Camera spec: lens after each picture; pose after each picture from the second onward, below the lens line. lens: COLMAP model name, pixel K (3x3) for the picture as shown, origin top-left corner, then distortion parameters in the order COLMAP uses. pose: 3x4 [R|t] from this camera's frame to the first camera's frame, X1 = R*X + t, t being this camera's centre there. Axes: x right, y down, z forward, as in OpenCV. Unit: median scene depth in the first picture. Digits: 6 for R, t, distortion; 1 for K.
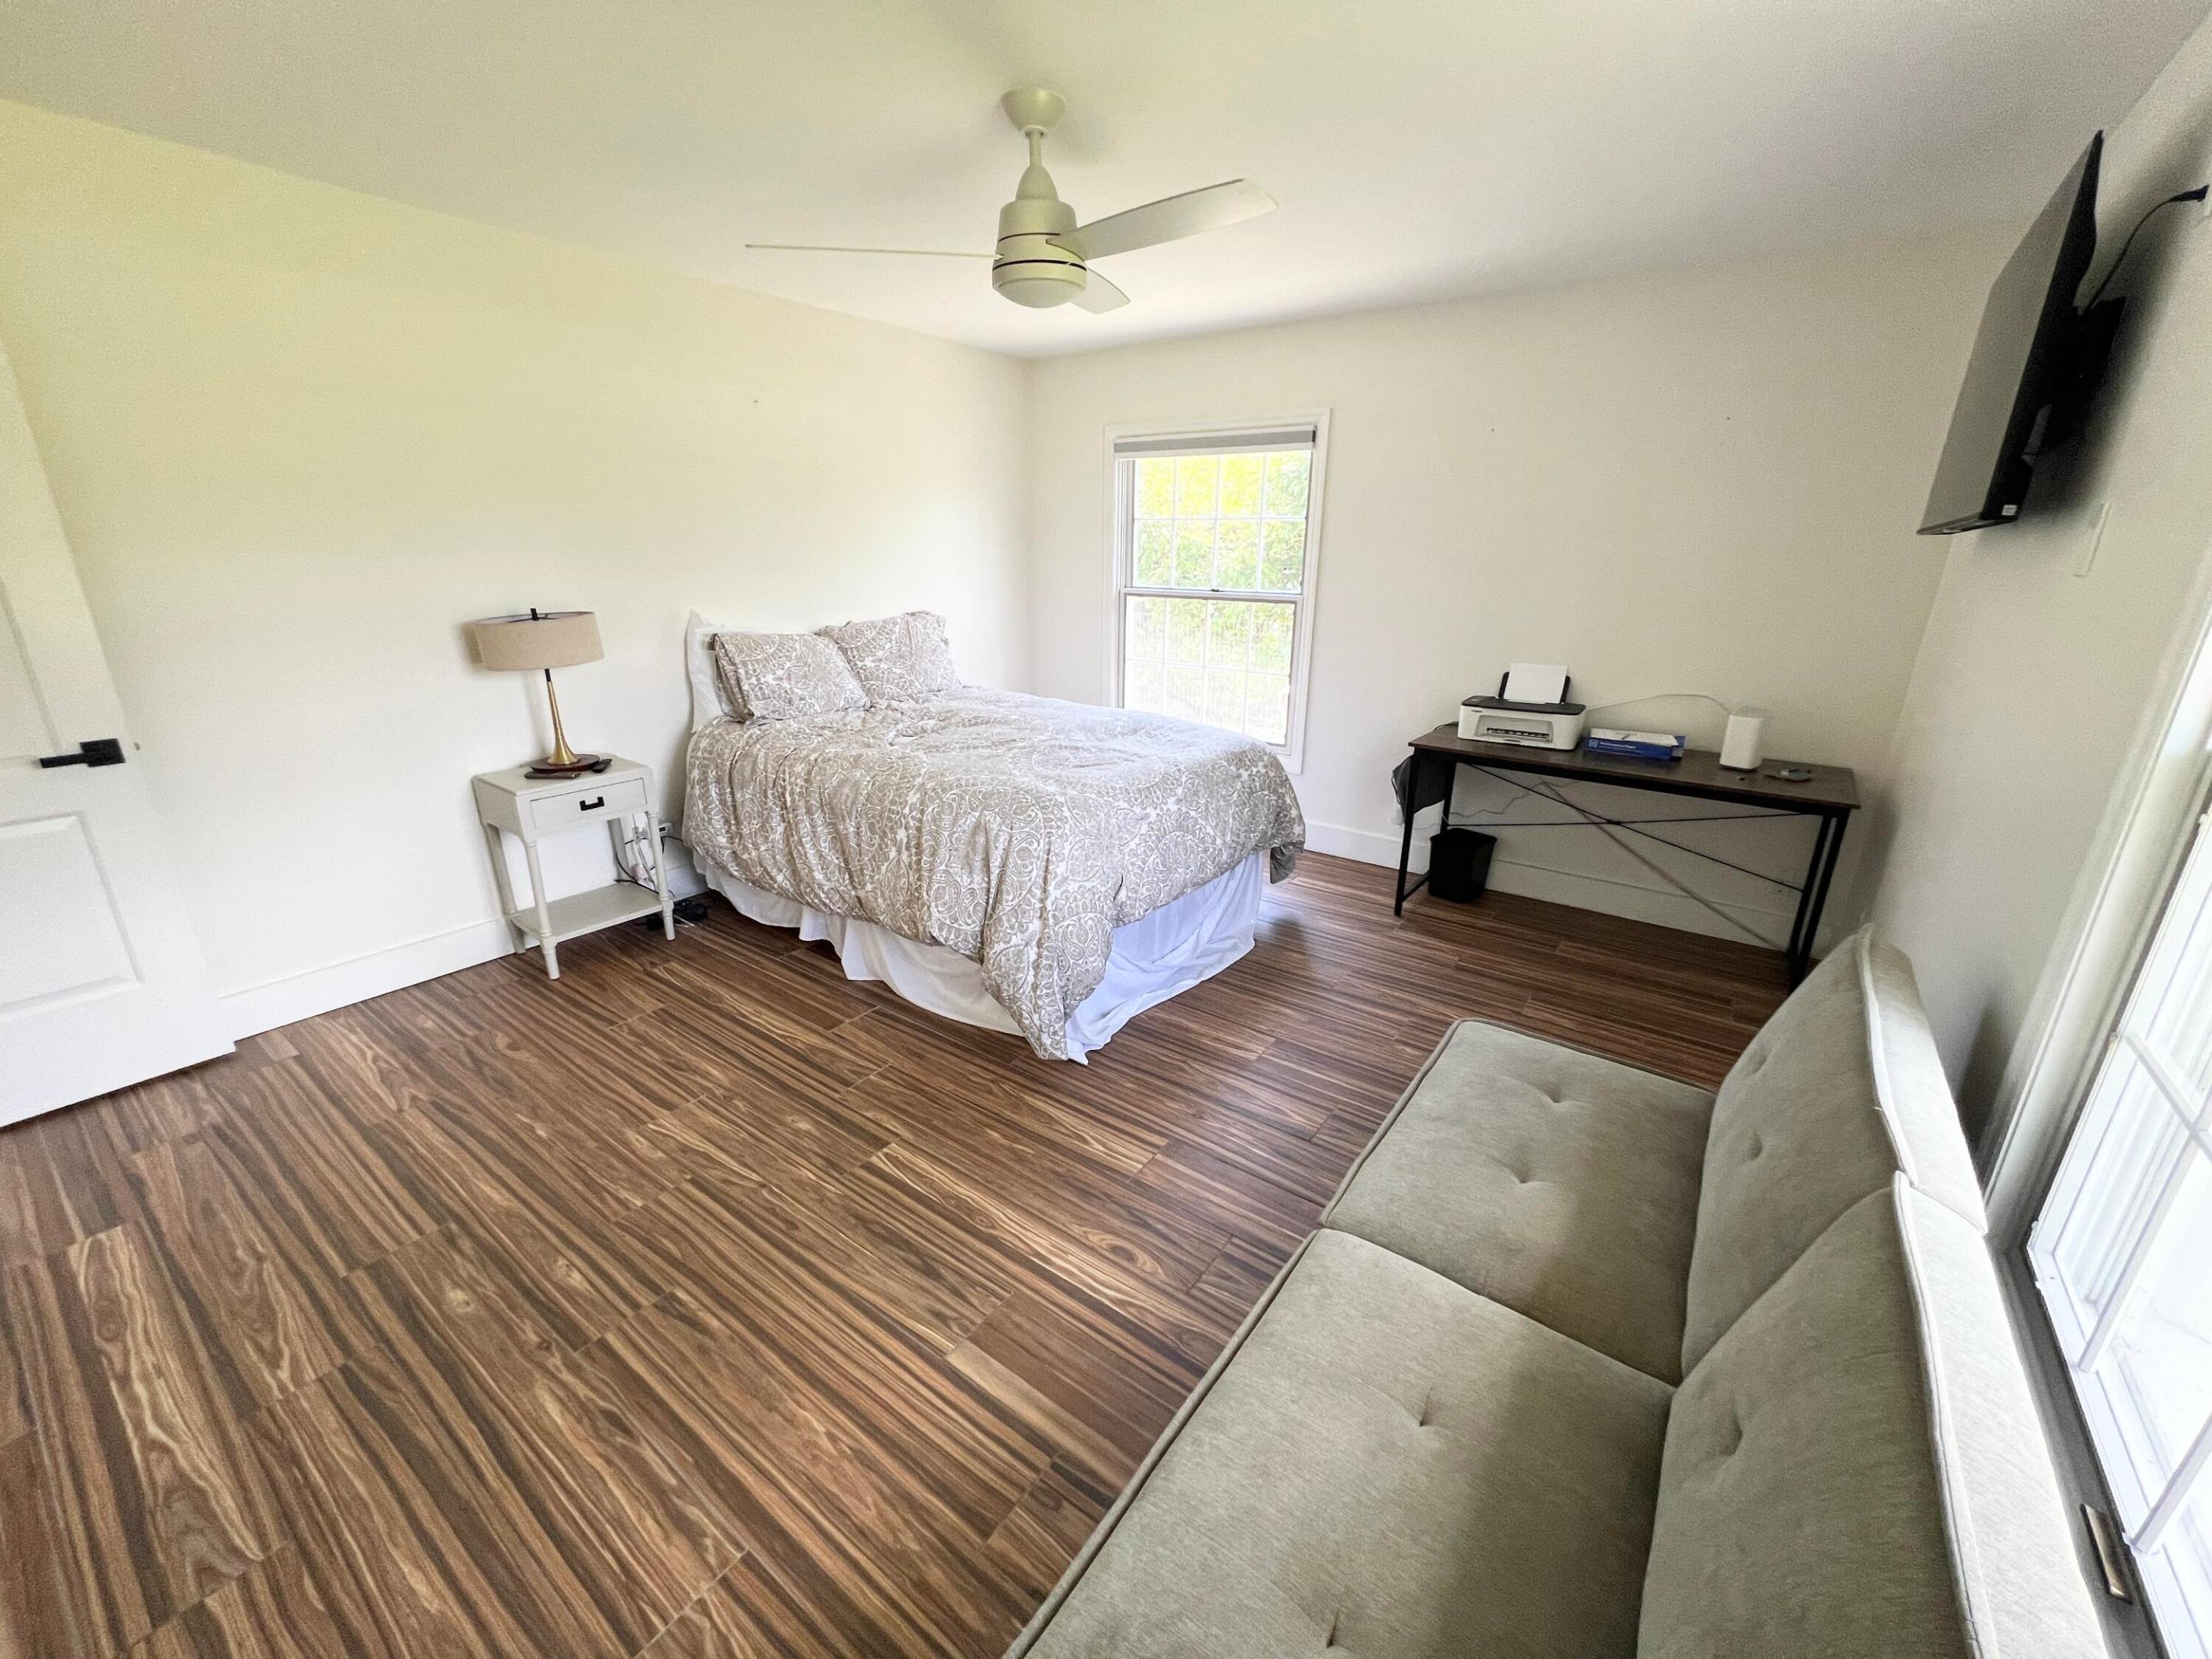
lens RADIAL K [[882.4, 0, 1107.6], [0, 882.4, 829.7], [0, 0, 1]] dist [-0.000858, -0.000334]
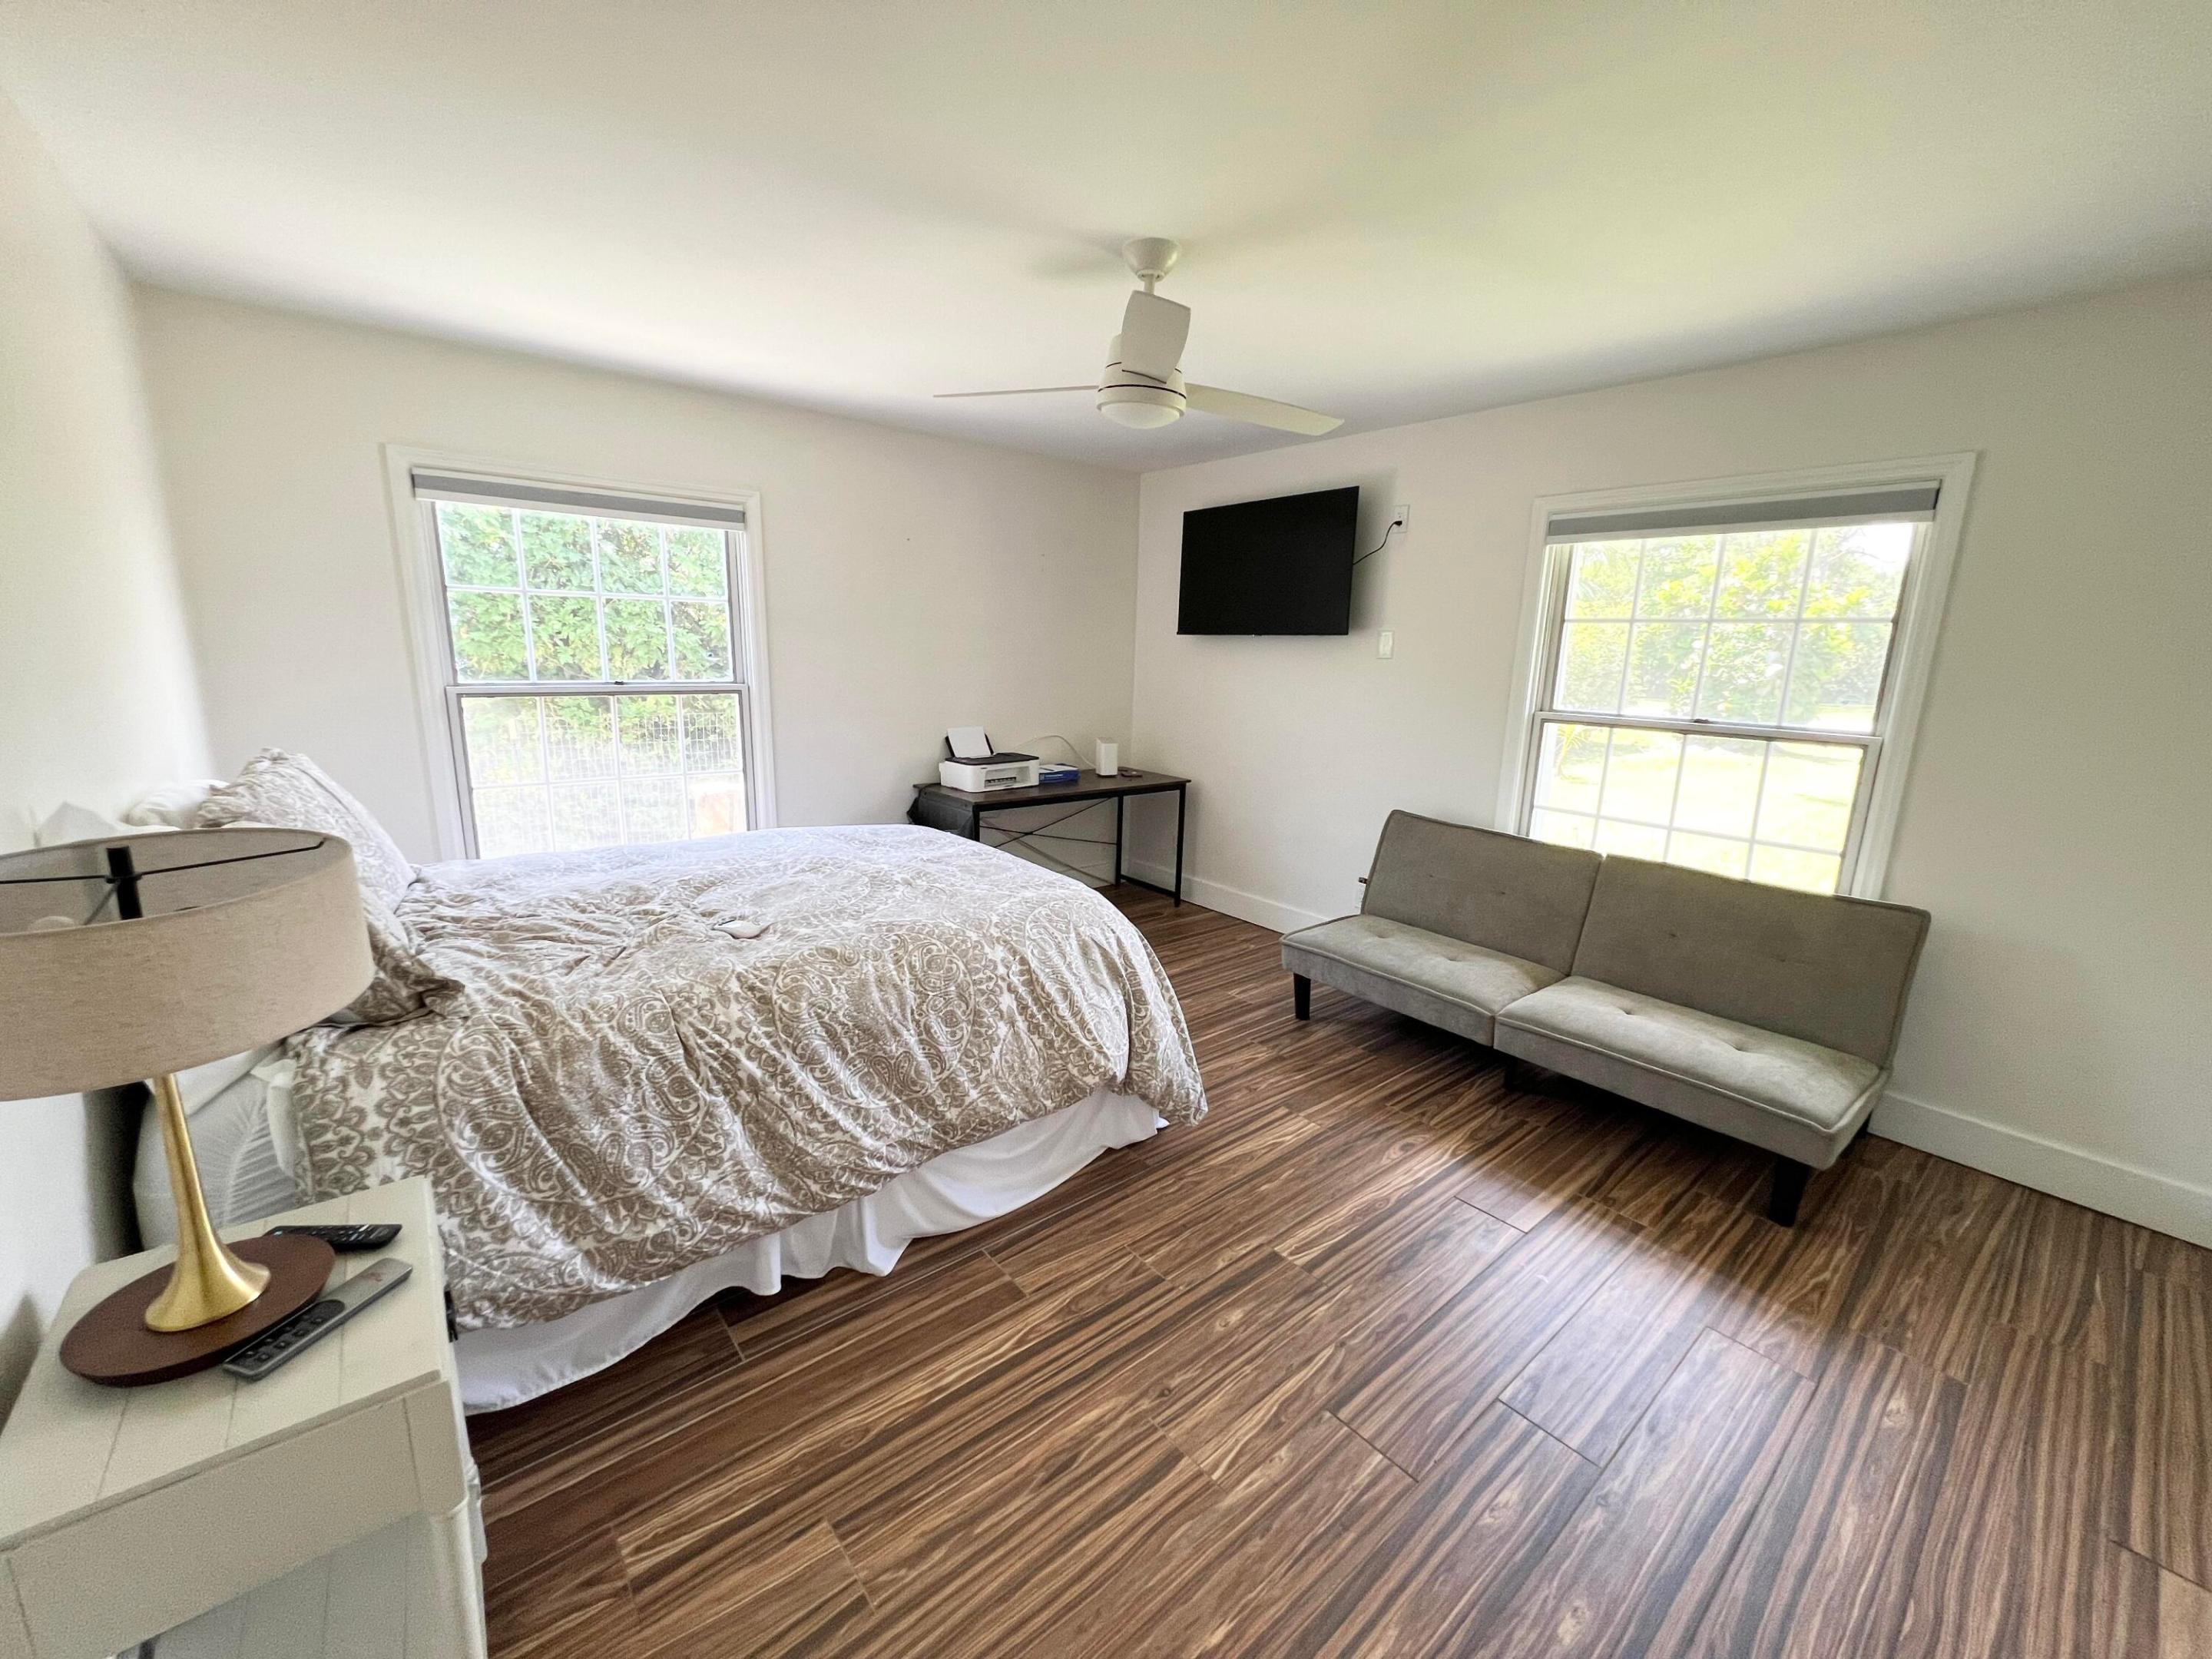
lens RADIAL K [[882.4, 0, 1107.6], [0, 882.4, 829.7], [0, 0, 1]] dist [-0.000858, -0.000334]
pose [[0.242070, -0.205143, 0.948324, -0.875025], [0.272375, 0.952458, 0.136511, -0.210780], [-0.931243, 0.225255, 0.286438, 0.616980]]
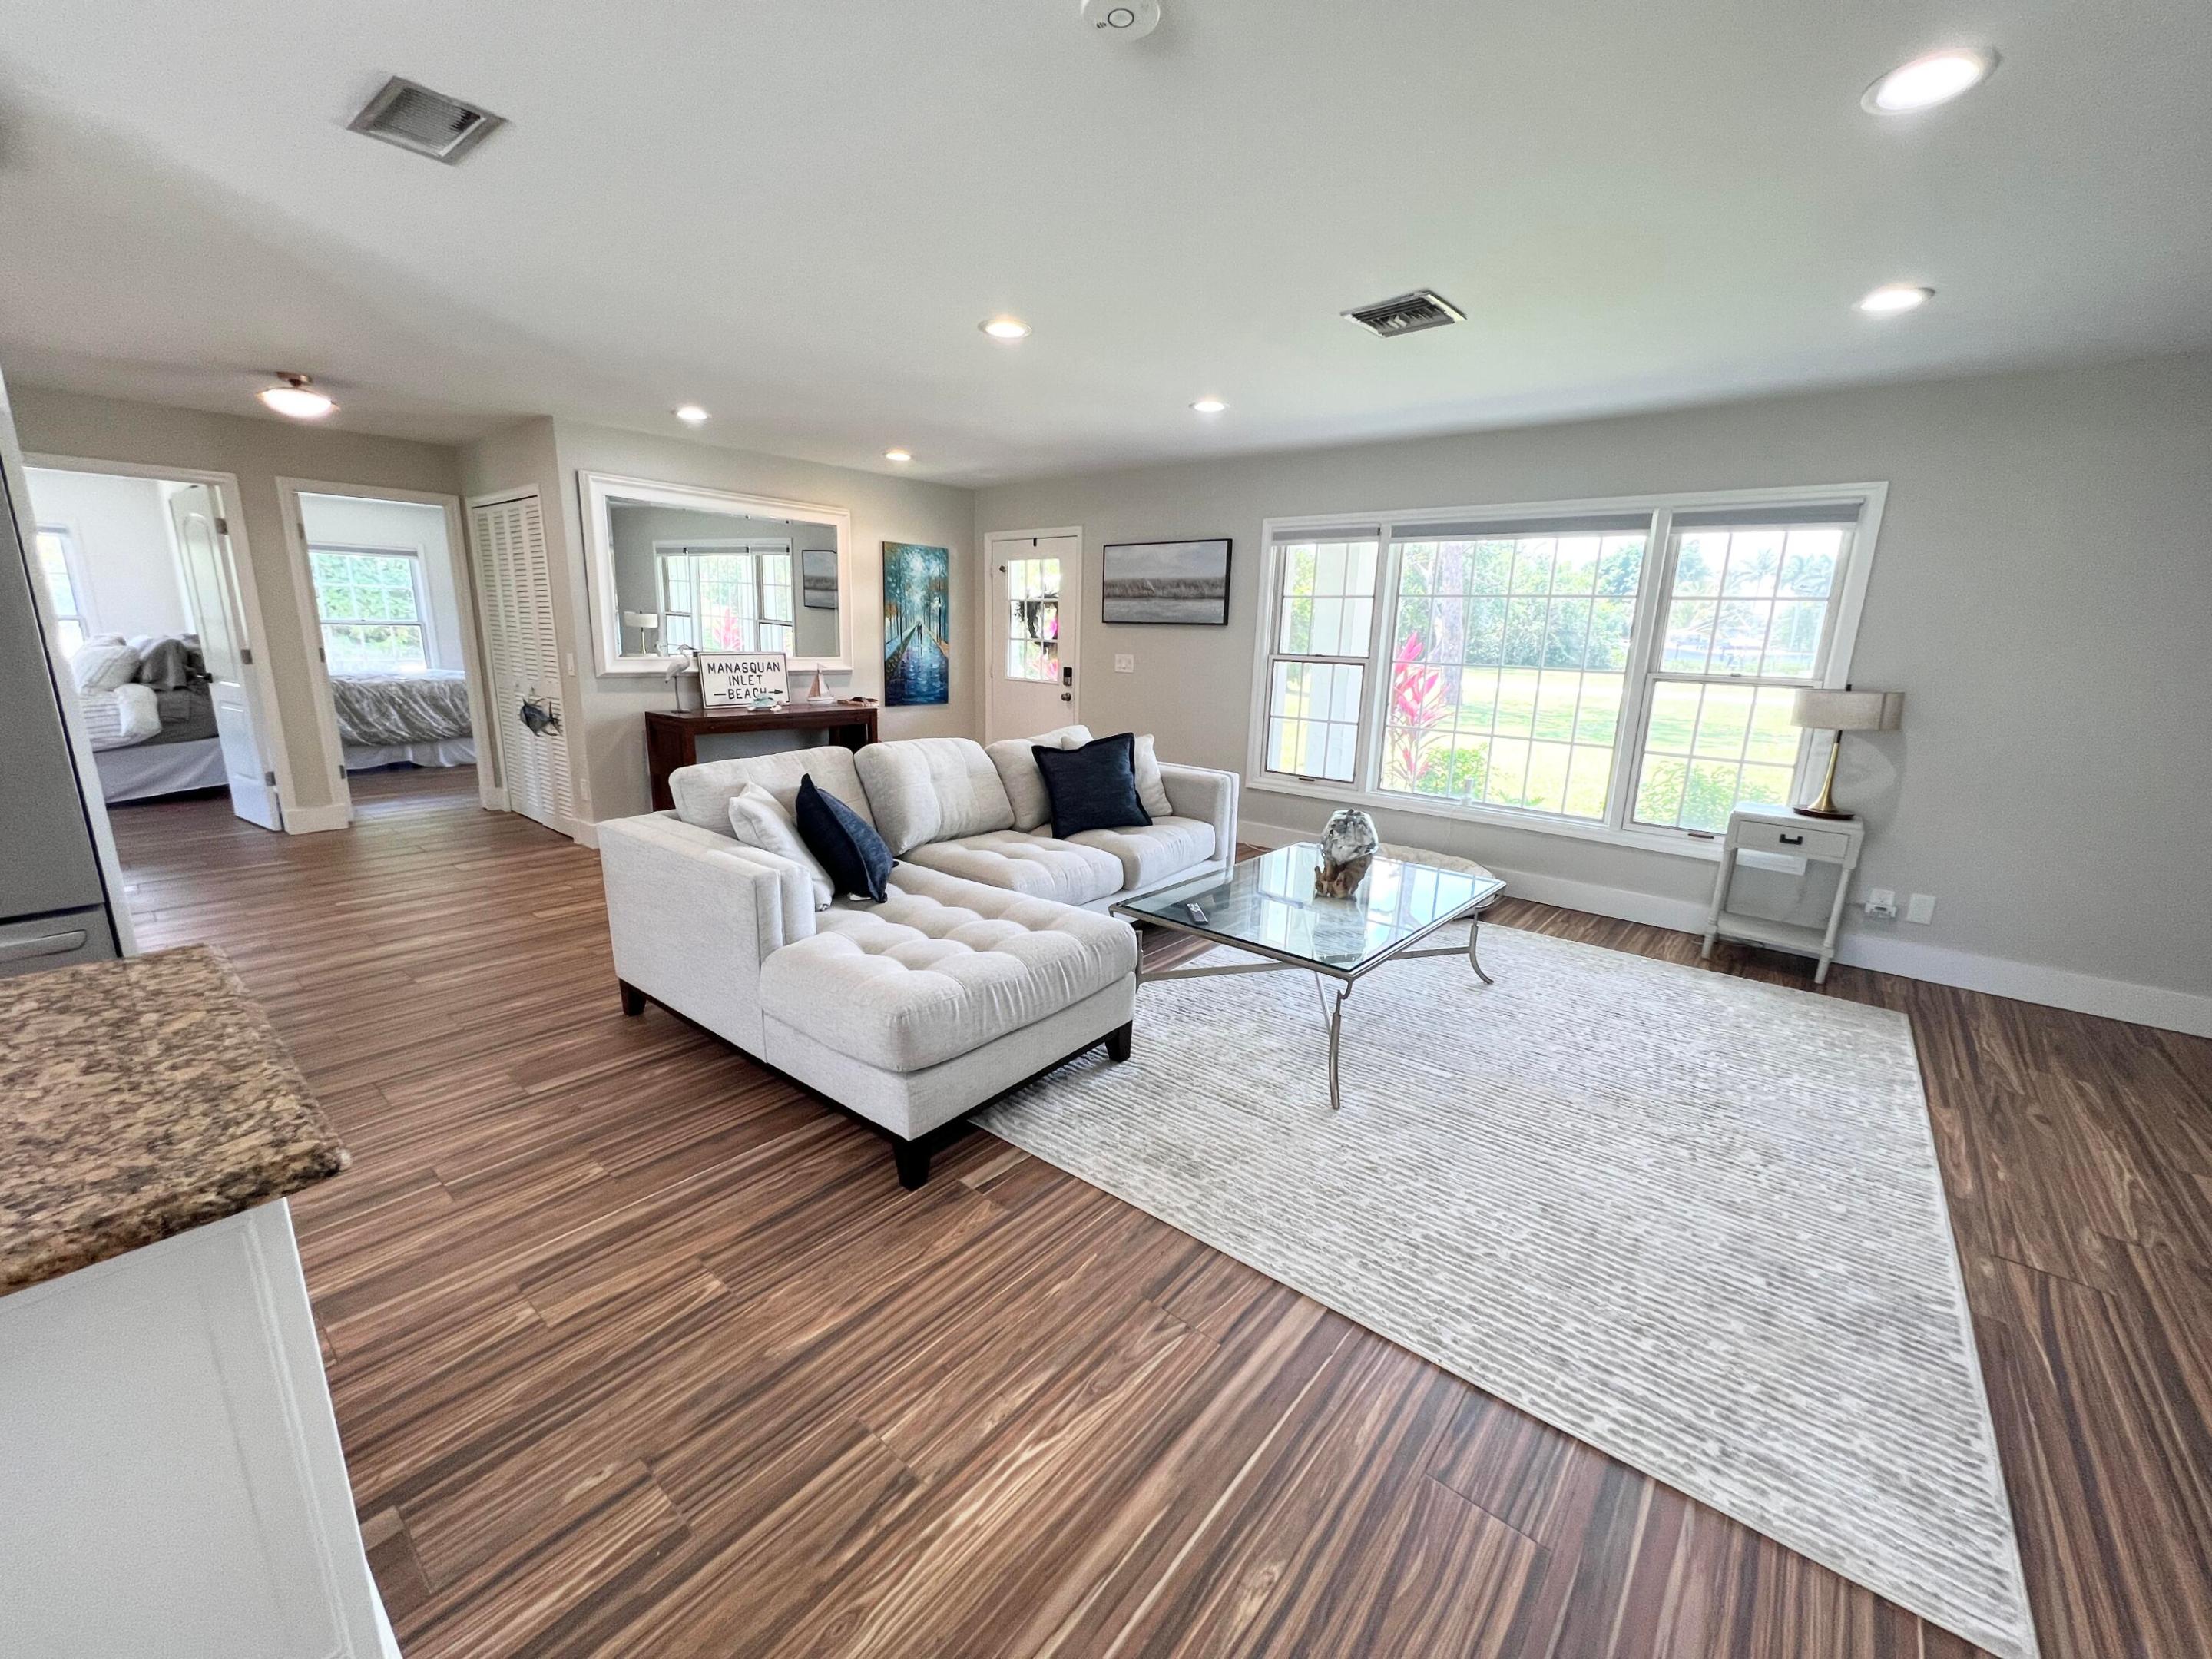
lens RADIAL K [[884.4, 0, 1107.8], [0, 884.4, 826.0], [0, 0, 1]] dist [-0.000525, 0.000058]
pose [[0.069475, -0.229720, 0.970774, -2.875827], [0.281263, 0.938157, 0.201873, 0.376901], [-0.957112, 0.259018, 0.129791, -1.199719]]
